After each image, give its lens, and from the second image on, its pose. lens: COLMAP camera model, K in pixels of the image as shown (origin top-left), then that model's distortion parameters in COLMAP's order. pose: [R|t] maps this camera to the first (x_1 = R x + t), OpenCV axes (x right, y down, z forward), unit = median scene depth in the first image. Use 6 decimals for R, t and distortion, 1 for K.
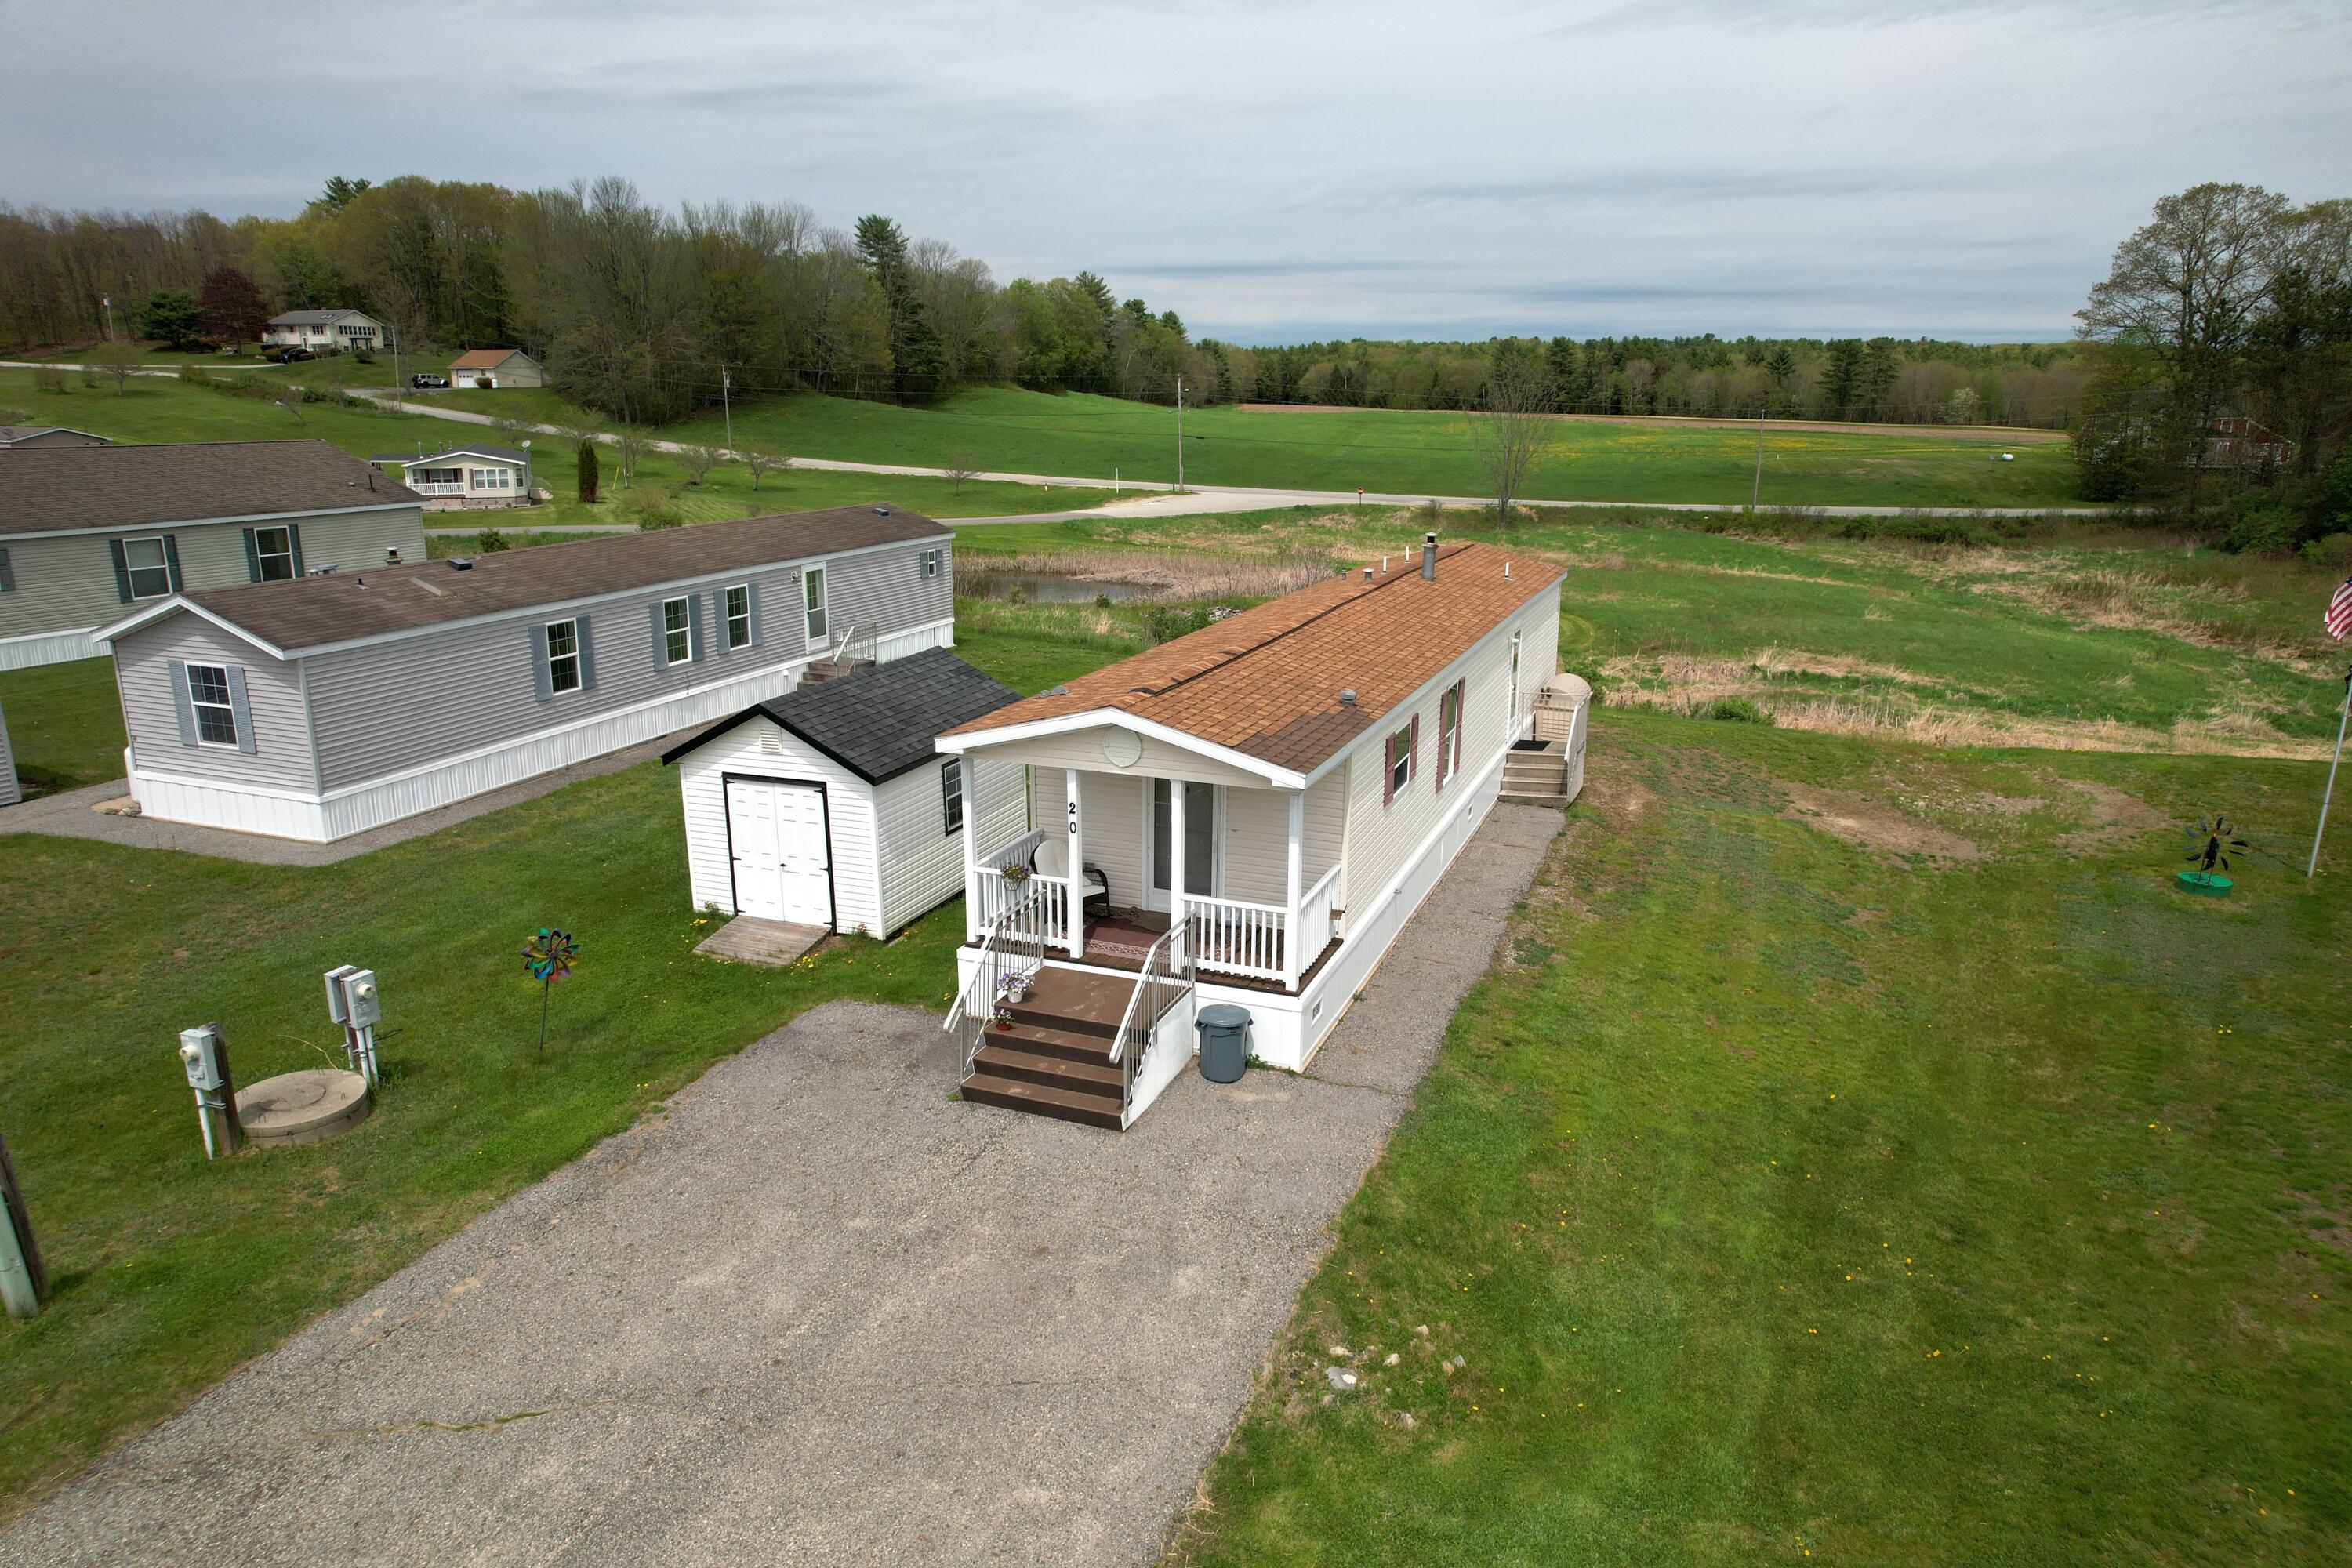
lens RADIAL K [[1503.7, 0, 1193.1], [0, 1503.7, 786.2], [0, 0, 1]] dist [-0.061950, 0.041032]
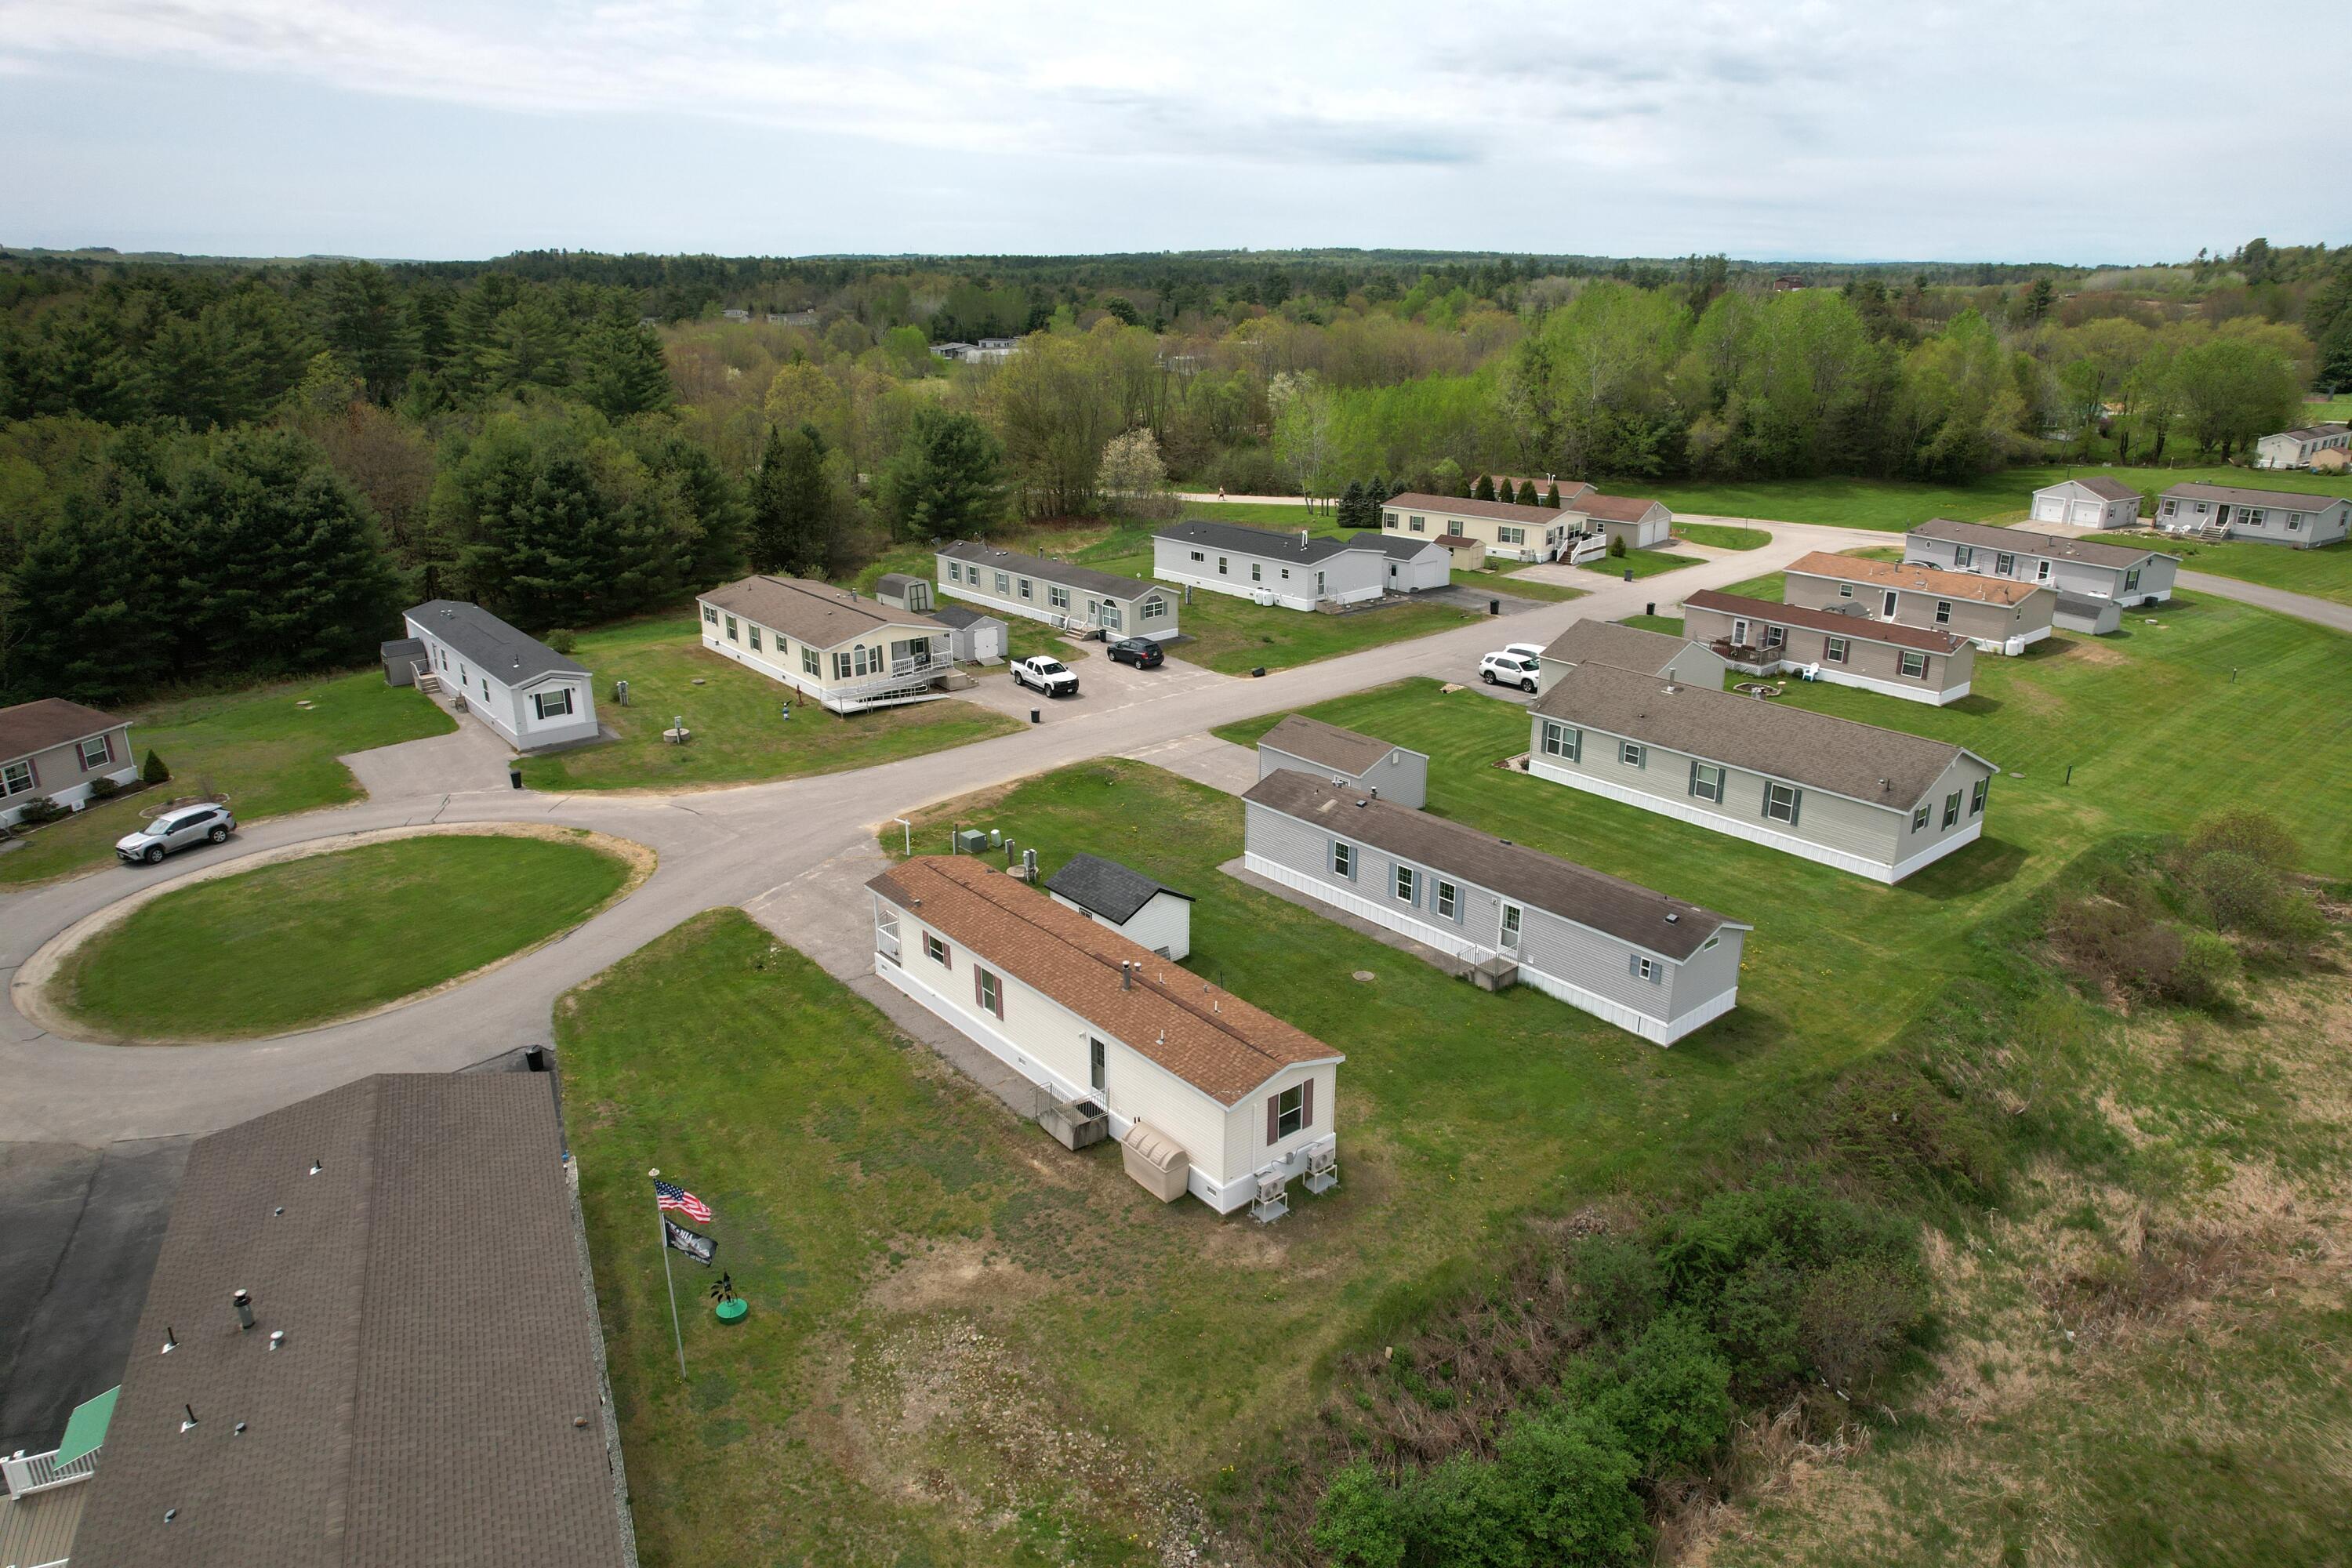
lens RADIAL K [[1503.7, 0, 1193.1], [0, 1503.7, 786.2], [0, 0, 1]] dist [-0.061950, 0.041032]
pose [[-0.481003, 0.278053, -0.831458, 0.548019], [-0.228813, 0.875692, 0.425215, -0.401927], [0.846334, 0.394778, -0.357589, 0.604064]]
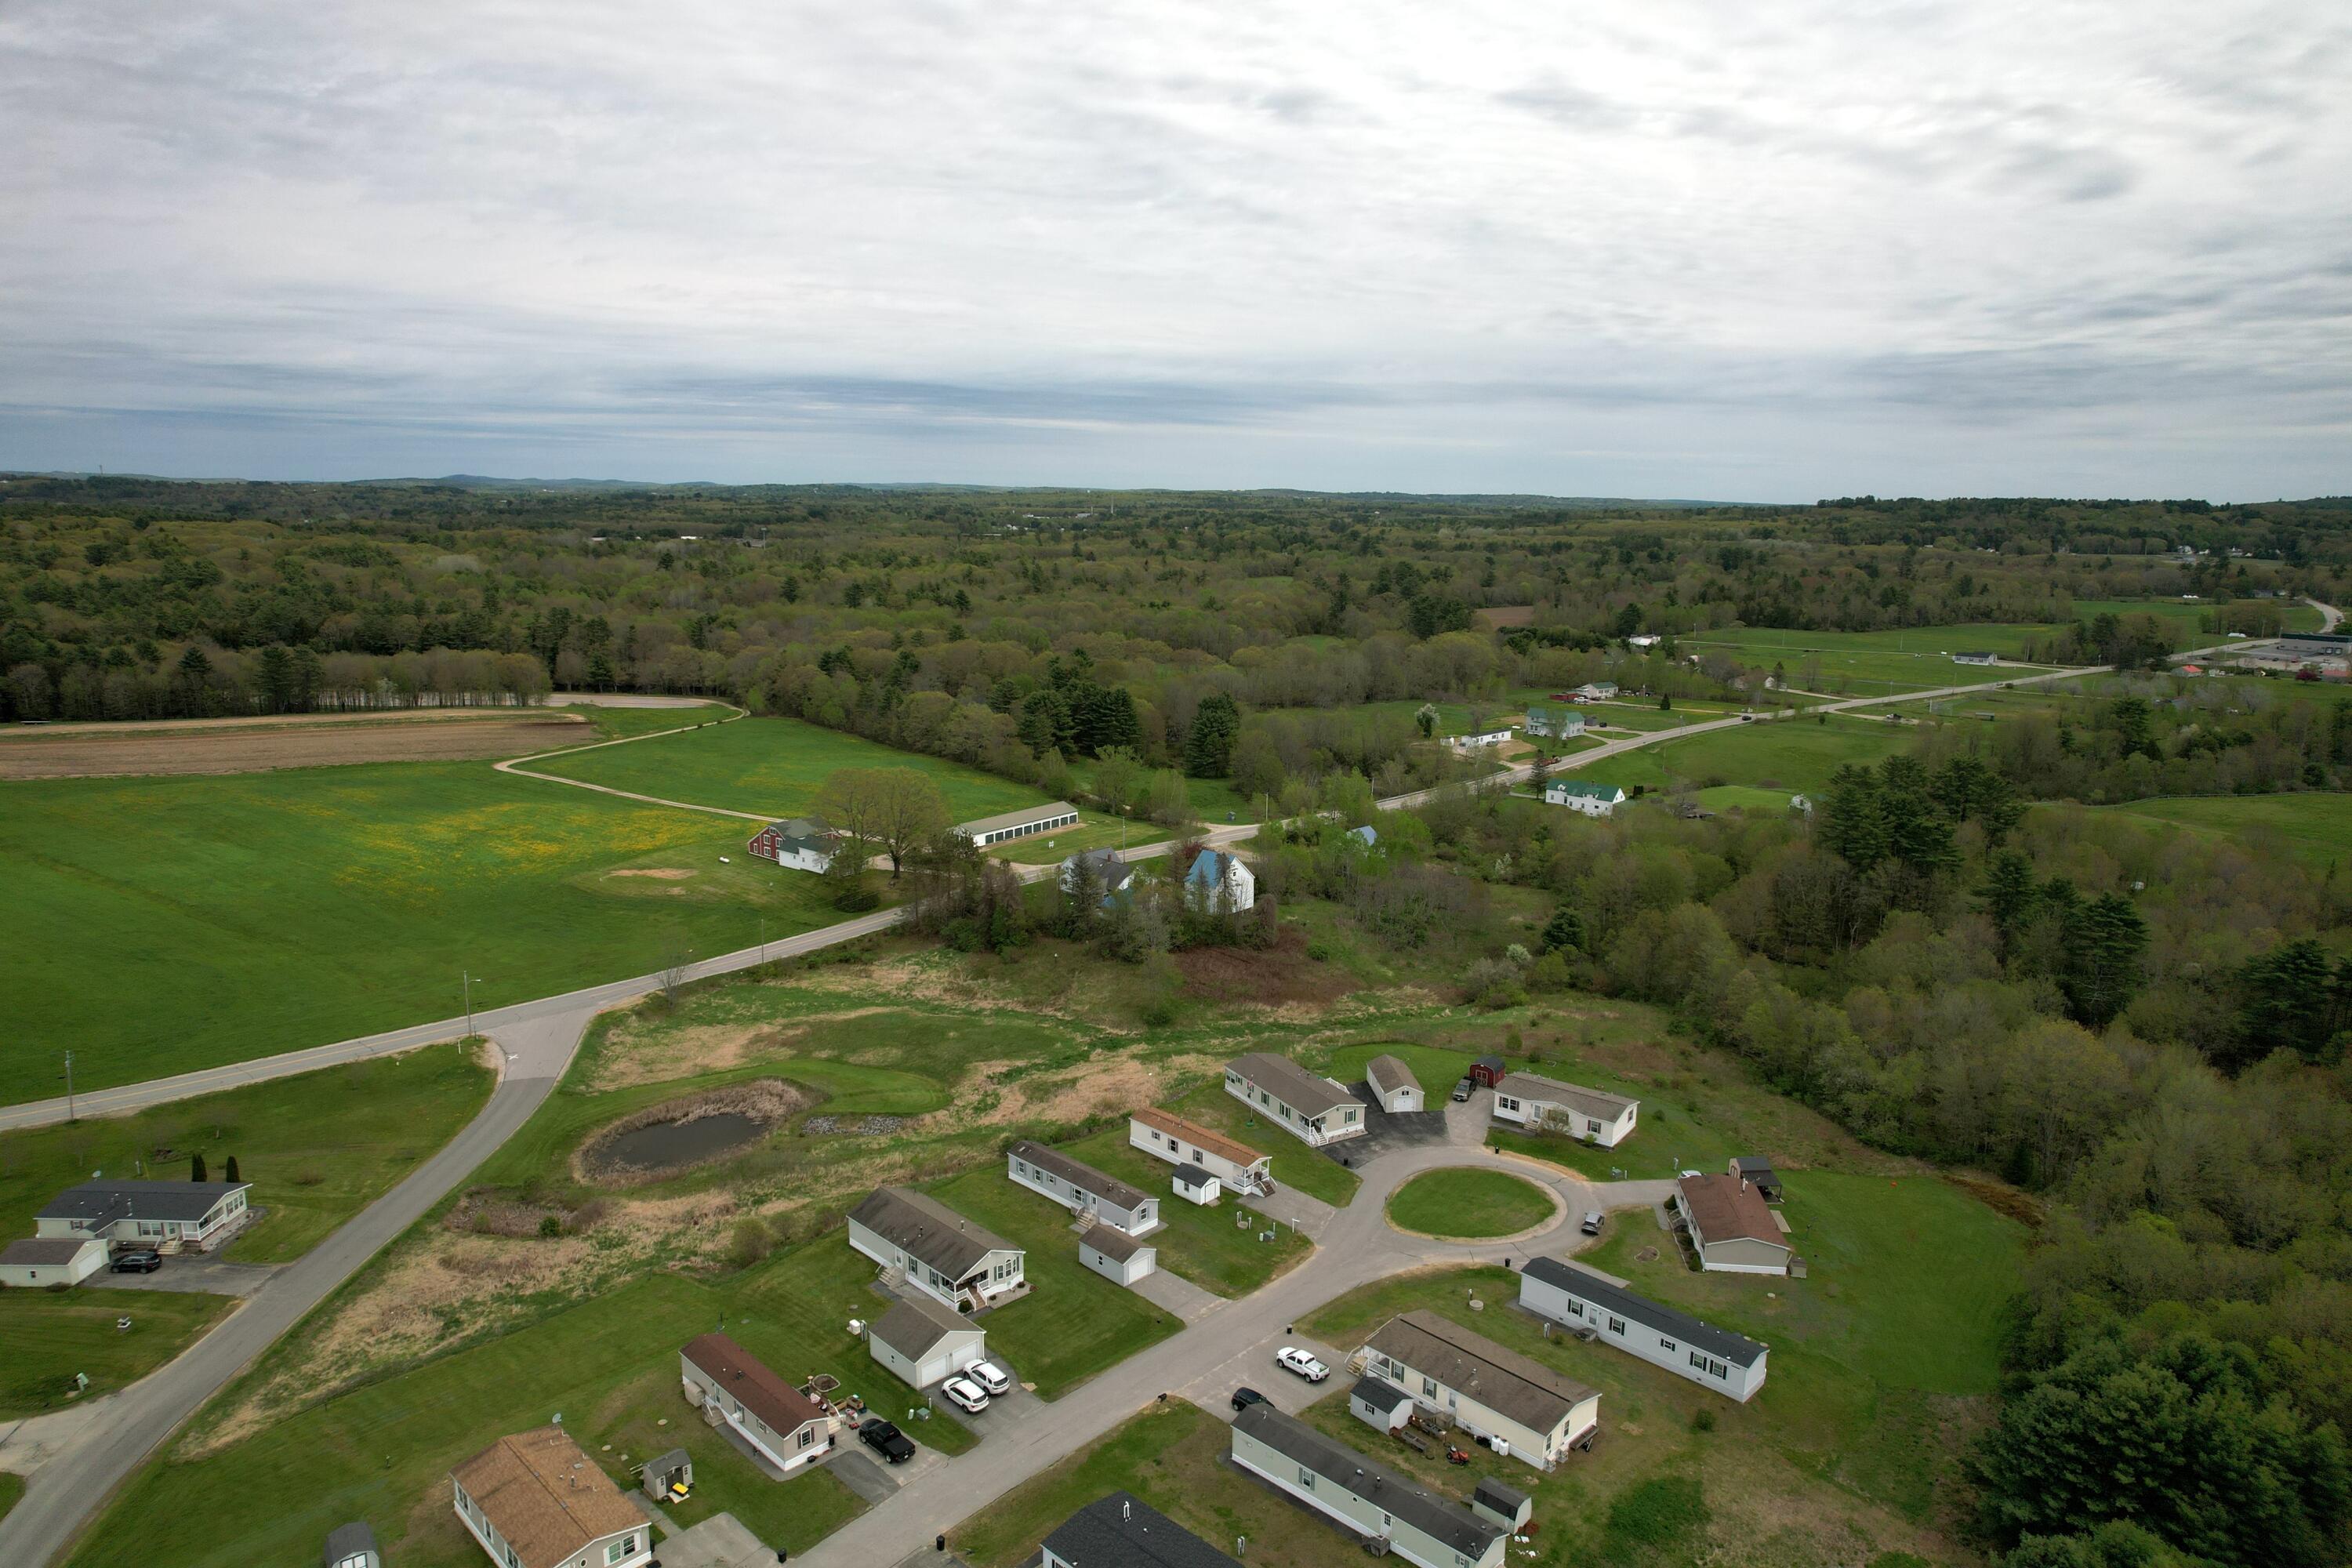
lens RADIAL K [[1503.7, 0, 1193.1], [0, 1503.7, 786.2], [0, 0, 1]] dist [-0.061950, 0.041032]
pose [[0.394364, -0.179879, 0.901177, -2.131575], [0.225357, 0.969641, 0.094927, -0.849939], [-0.890894, 0.165651, 0.422928, -0.806326]]
